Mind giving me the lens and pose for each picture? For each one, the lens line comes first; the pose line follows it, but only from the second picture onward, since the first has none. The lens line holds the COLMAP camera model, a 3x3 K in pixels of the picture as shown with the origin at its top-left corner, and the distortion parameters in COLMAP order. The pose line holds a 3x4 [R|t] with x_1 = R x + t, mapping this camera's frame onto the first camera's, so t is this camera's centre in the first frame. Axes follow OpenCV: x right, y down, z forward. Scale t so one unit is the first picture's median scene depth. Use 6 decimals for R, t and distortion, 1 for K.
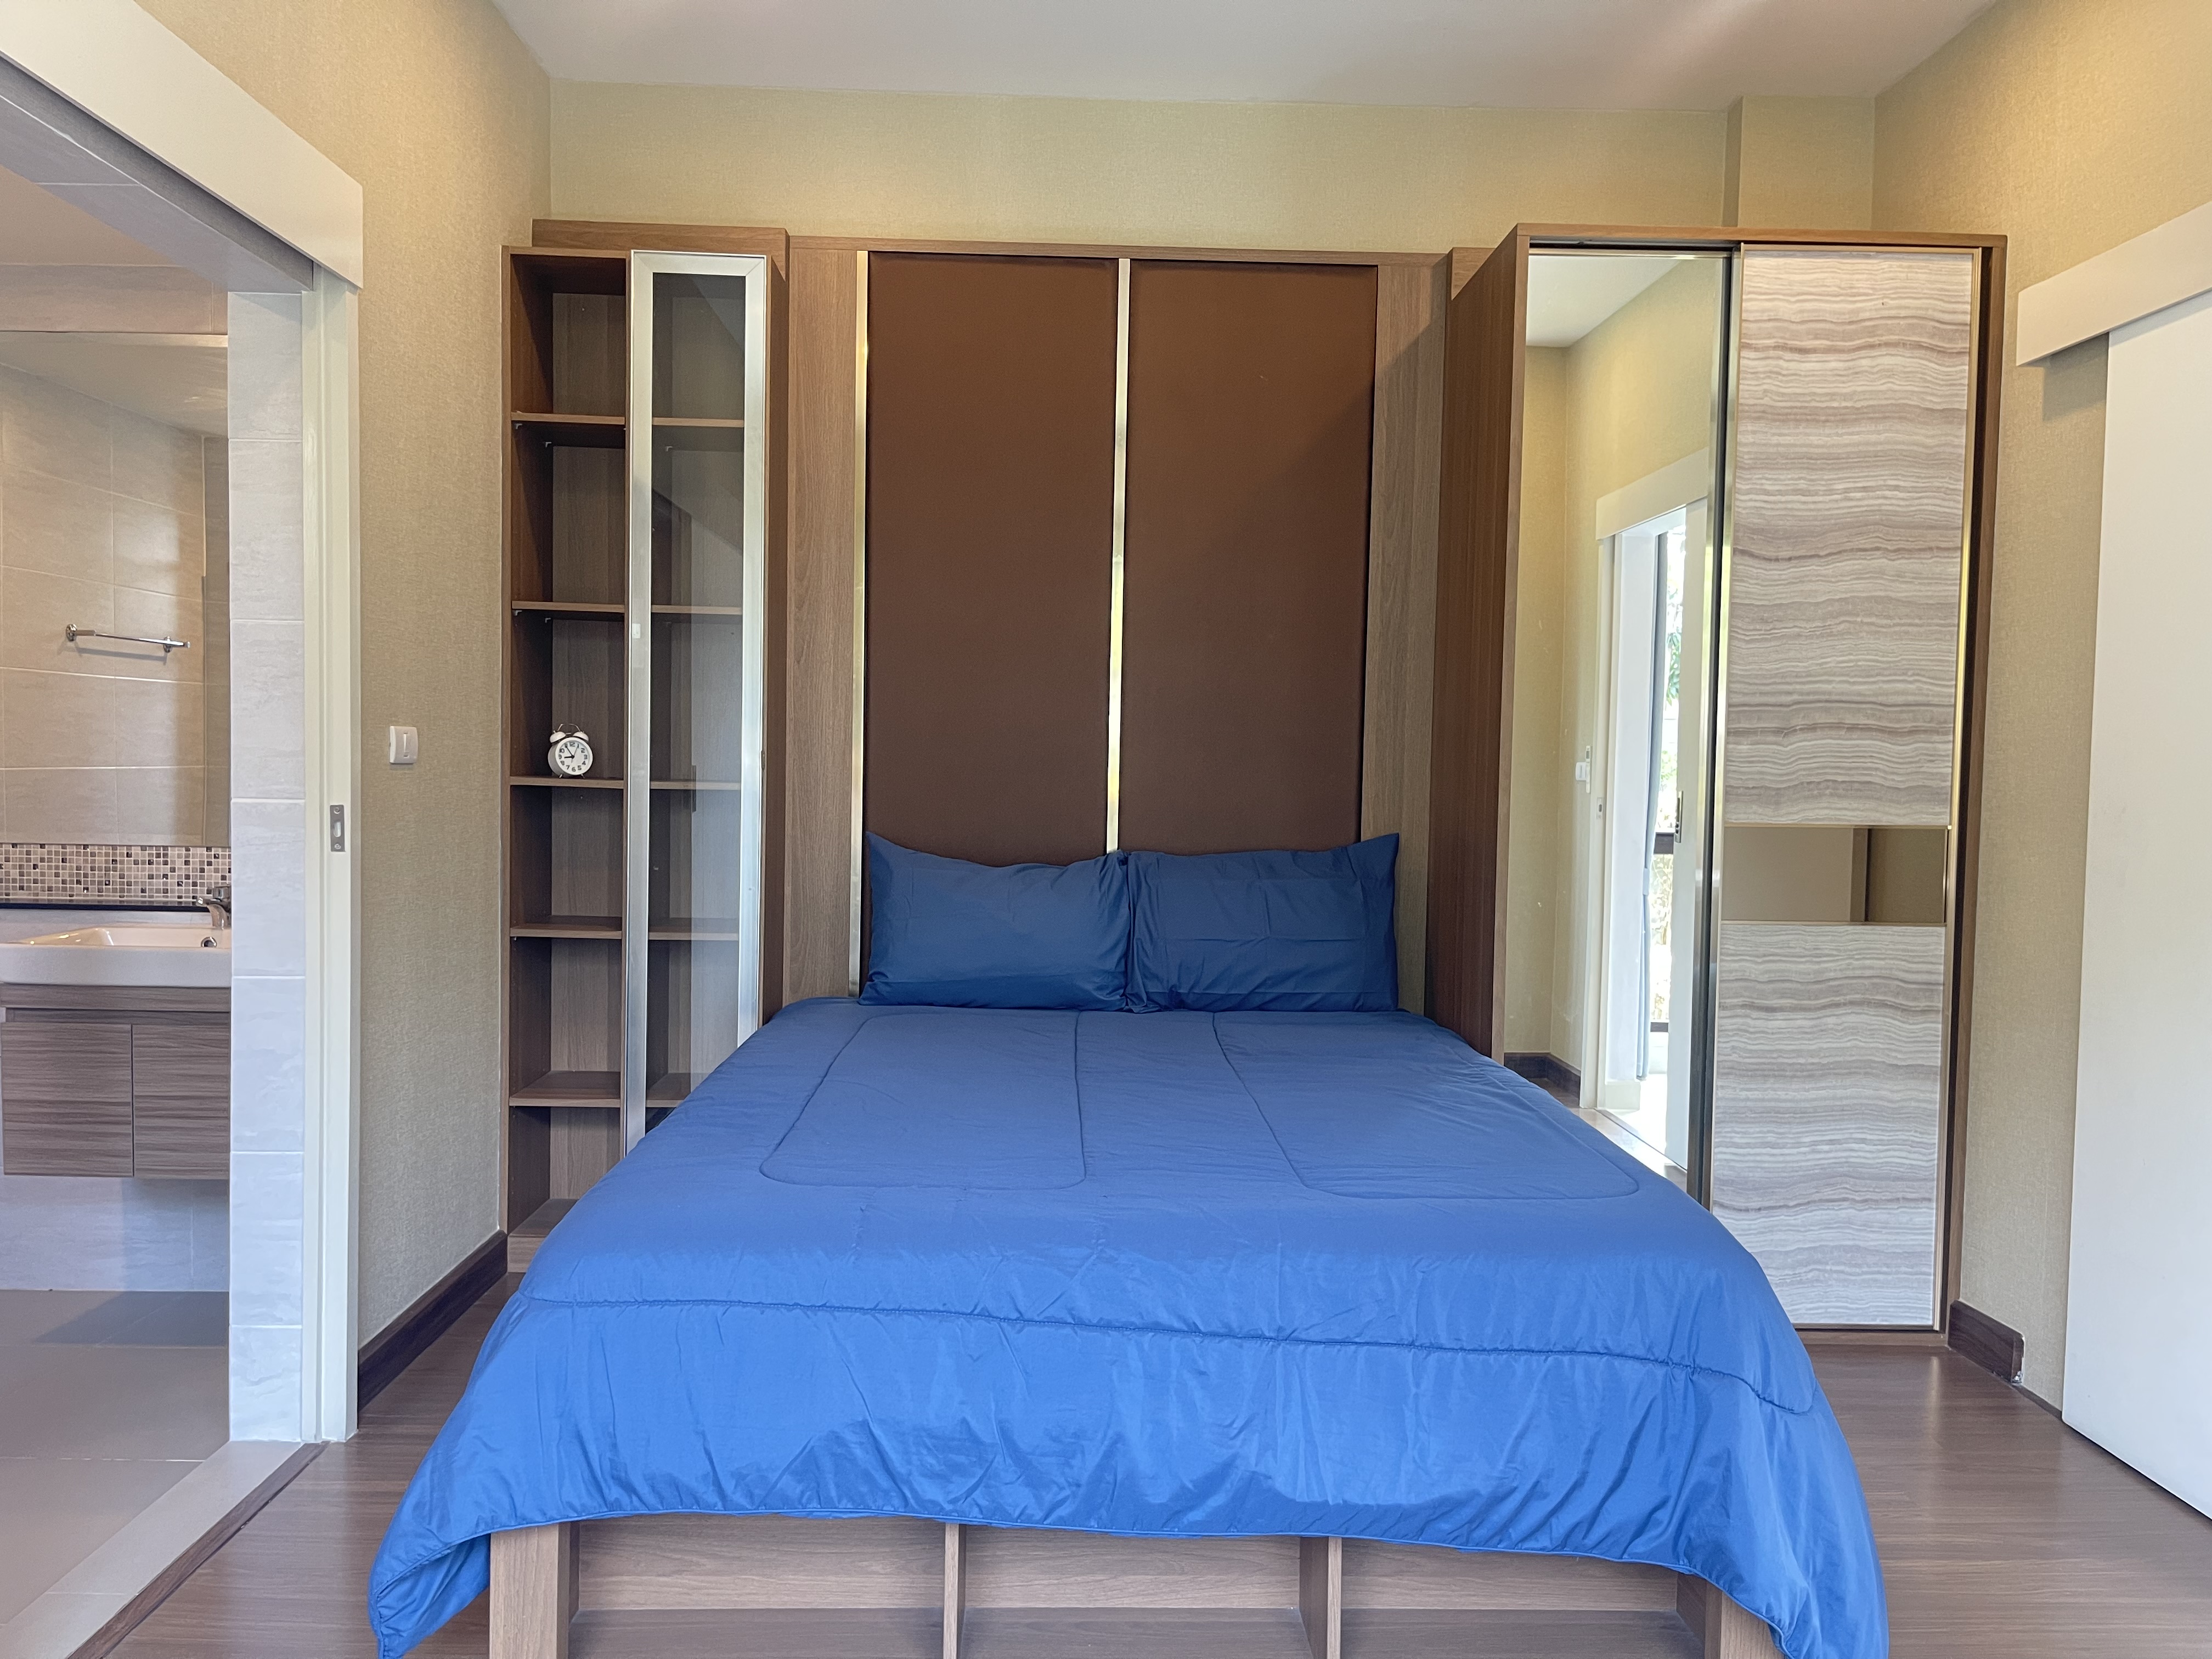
lens RADIAL K [[1639.4, 0, 1106.0], [0, 1639.4, 829.5], [0, 0, 1]] dist [0.026864, -0.065179]
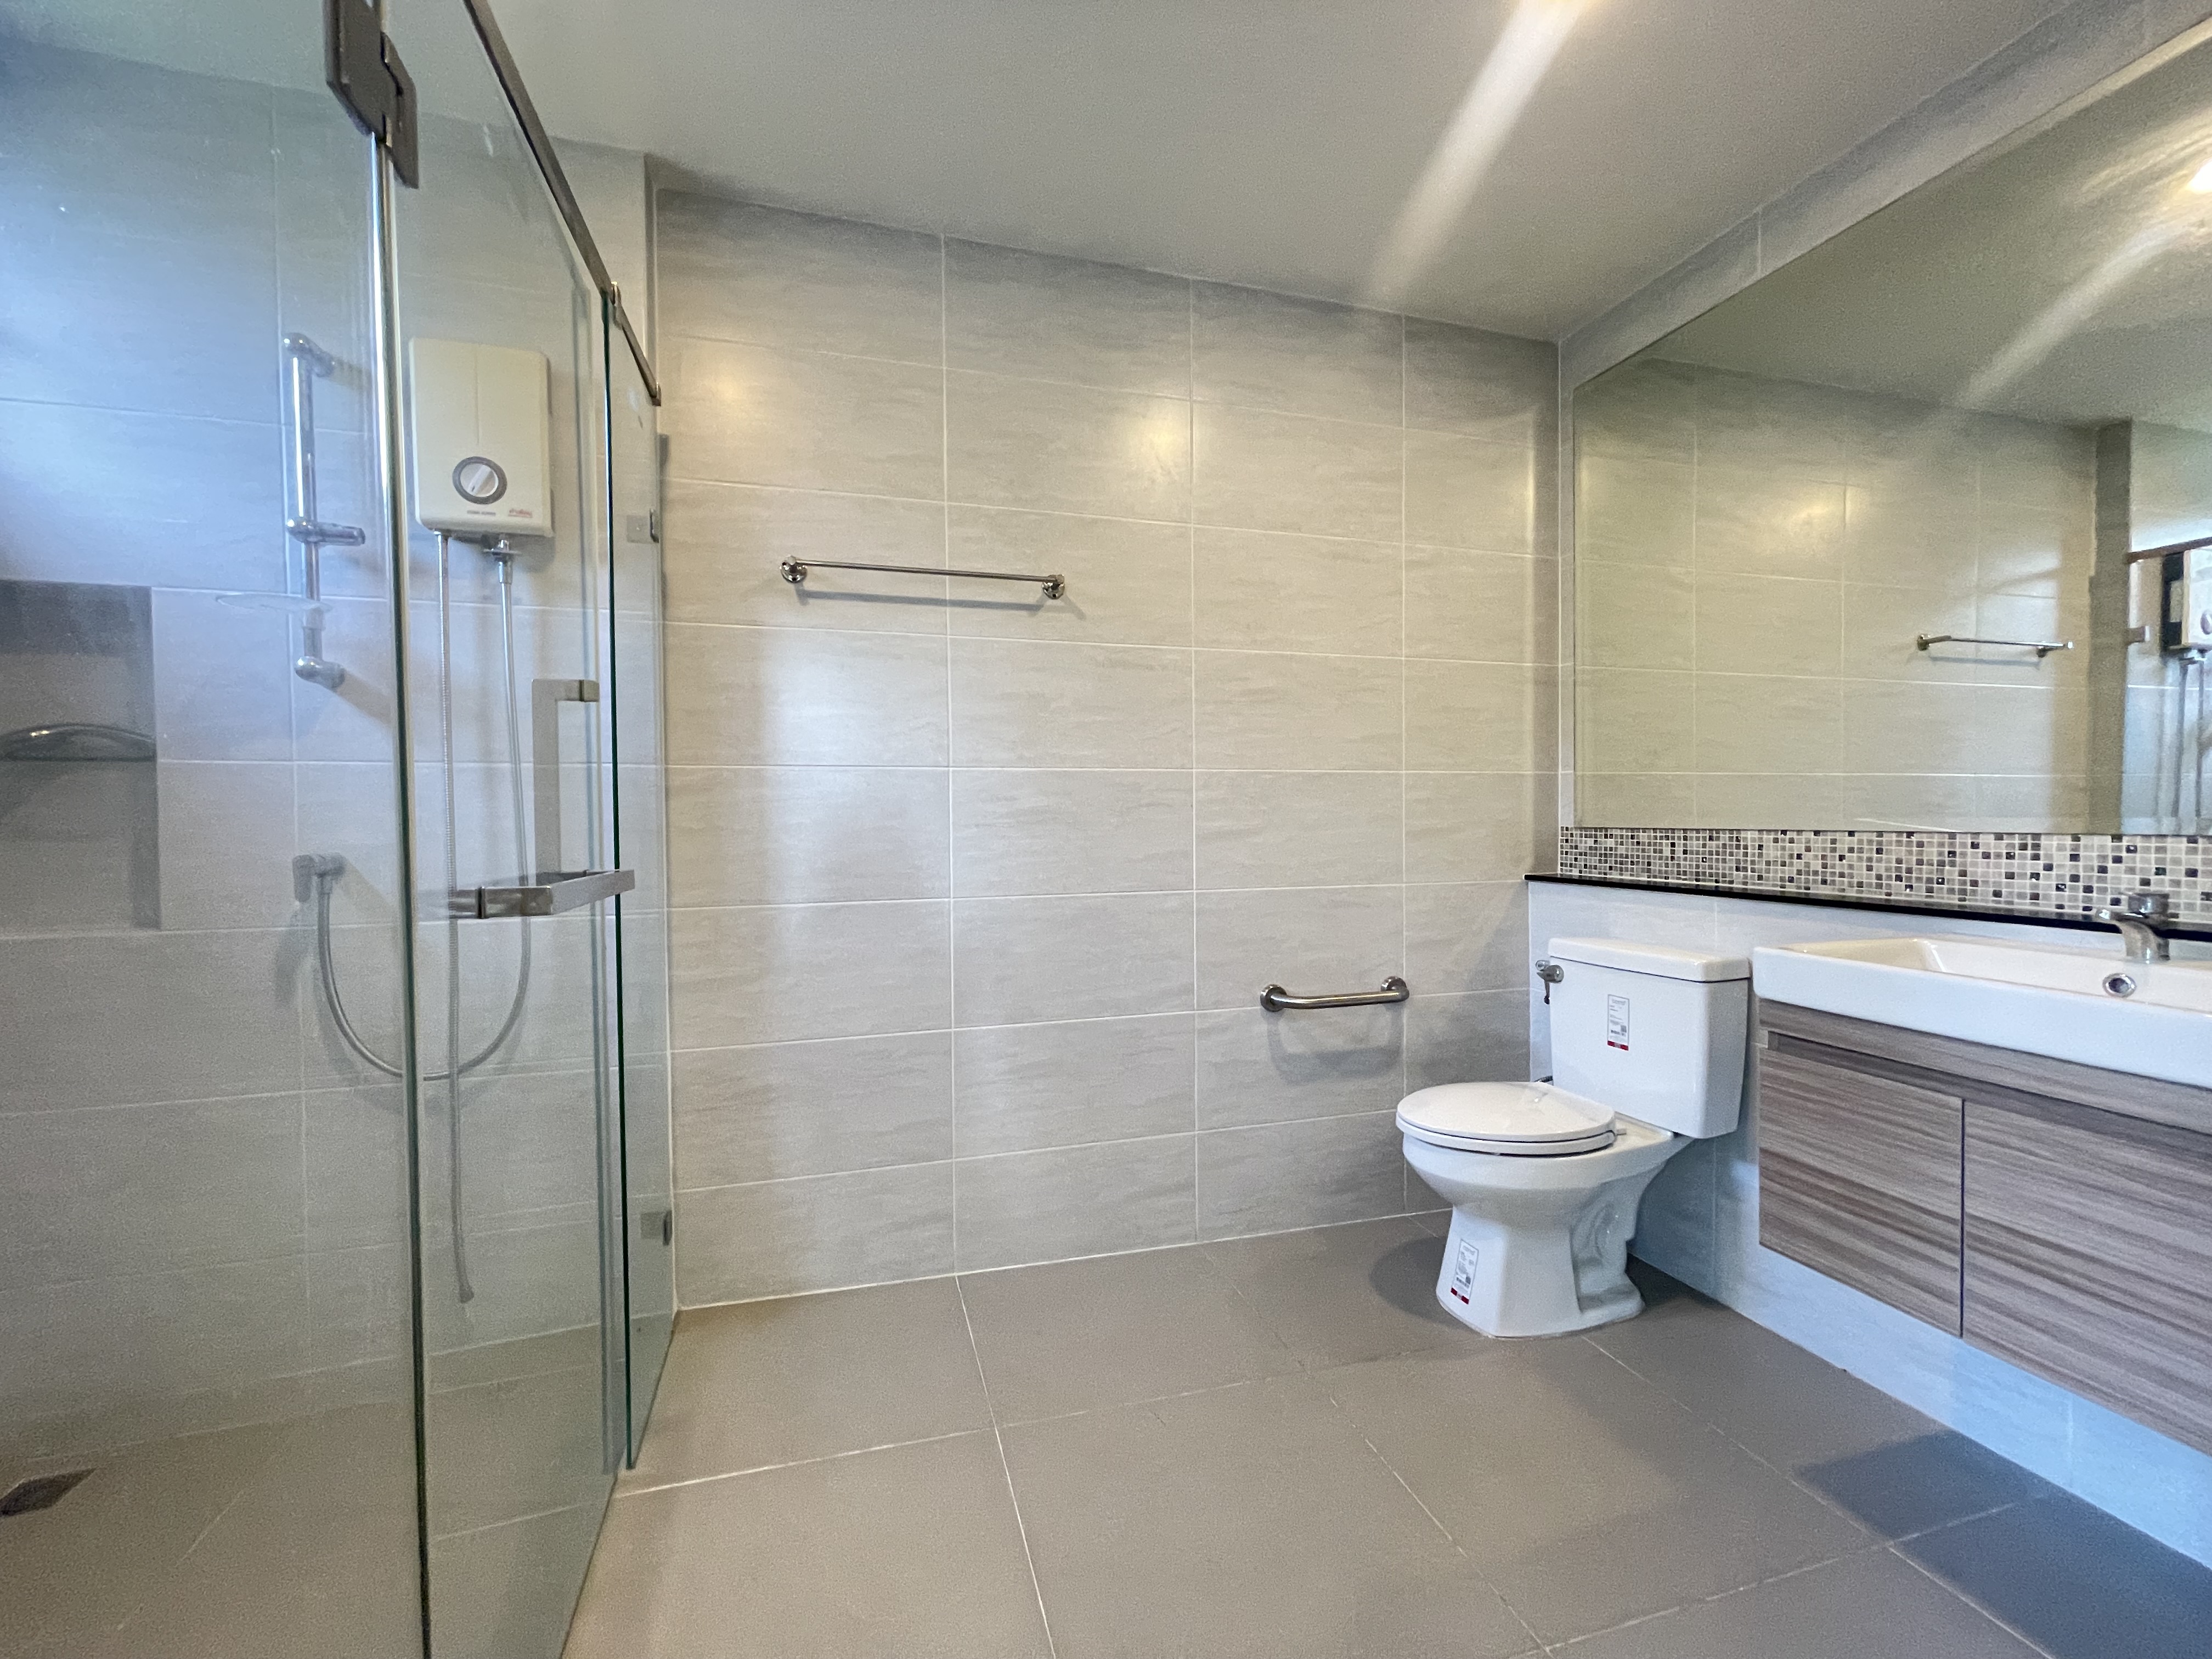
lens RADIAL K [[895.1, 0, 1107.5], [0, 895.1, 839.8], [0, 0, 1]] dist [-0.000048, -0.000346]
pose [[0.243872, 0.003263, -0.969802, -0.292859], [-0.021637, 0.999764, -0.002078, 0.022379], [0.969566, 0.021490, 0.243885, 0.511826]]
